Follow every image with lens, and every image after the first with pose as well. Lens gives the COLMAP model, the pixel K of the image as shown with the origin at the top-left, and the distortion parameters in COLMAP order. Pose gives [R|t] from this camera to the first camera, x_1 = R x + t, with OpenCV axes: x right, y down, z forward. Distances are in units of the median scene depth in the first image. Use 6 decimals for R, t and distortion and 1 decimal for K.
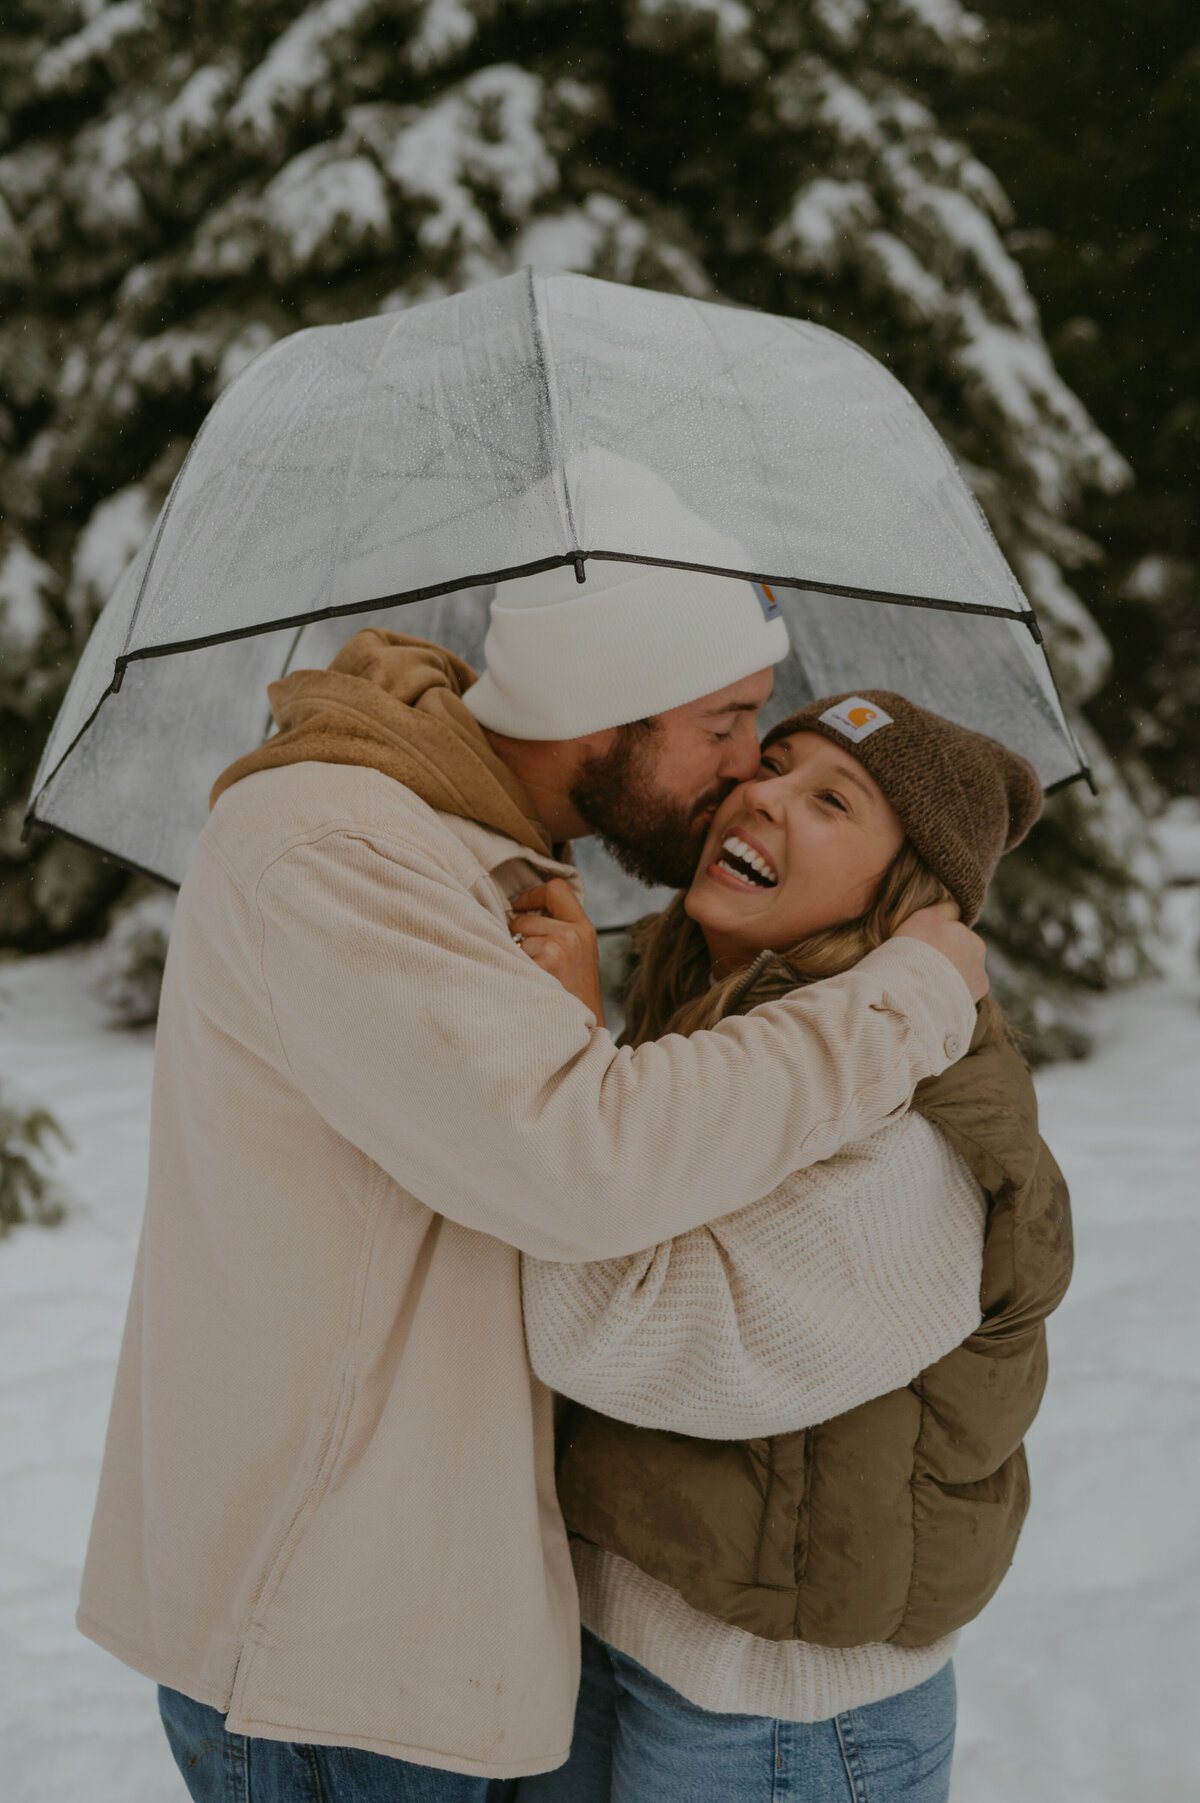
lens RADIAL K [[2041.5, 0, 593.3], [0, 2041.5, 844.7], [0, 0, 1]] dist [-0.005083, 0.017935]
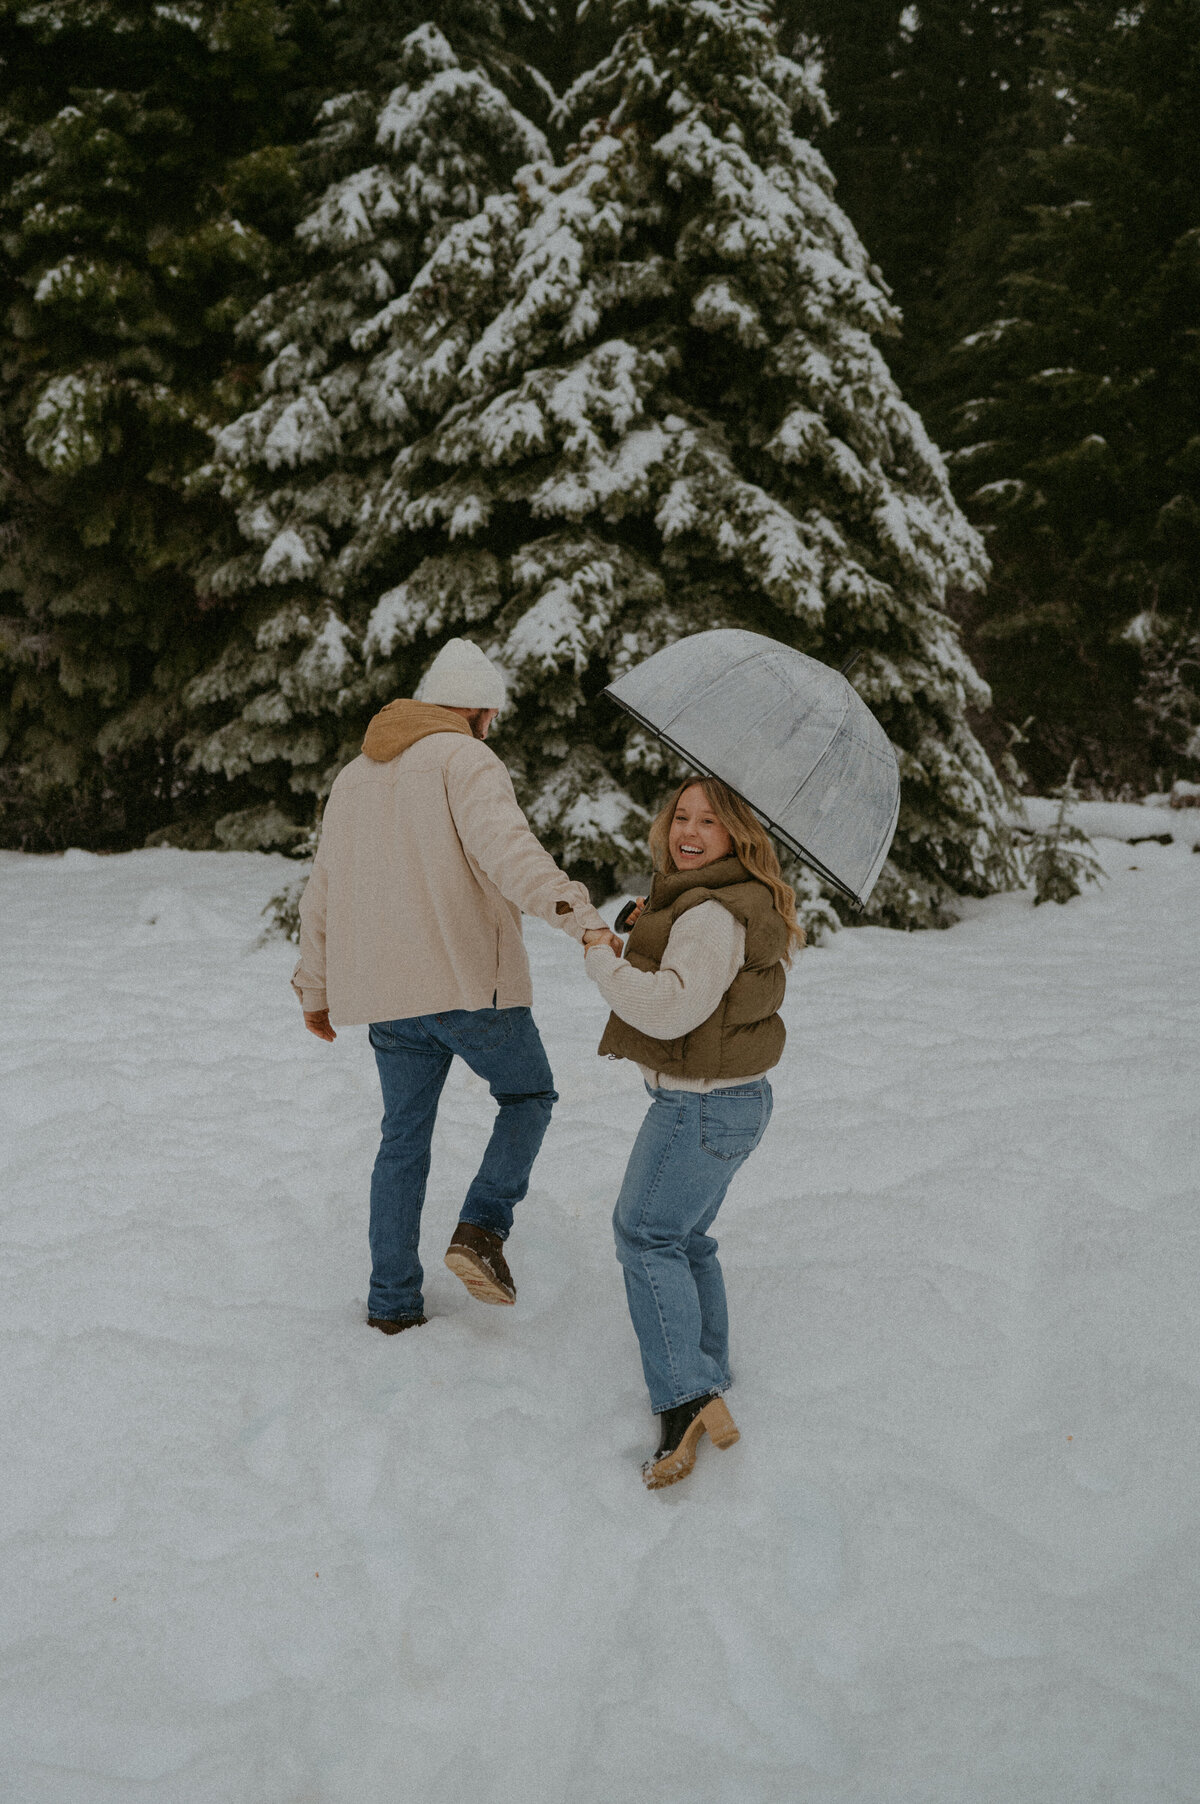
lens RADIAL K [[1728.0, 0, 600.0], [0, 1728.0, 902.0], [0, 0, 1]] dist [-0.000623, 0.010796]
pose [[0.994638, 0.026569, -0.099950, 0.099955], [-0.022589, 0.998914, 0.040740, 0.032651], [0.100924, -0.038264, 0.994158, -0.466270]]
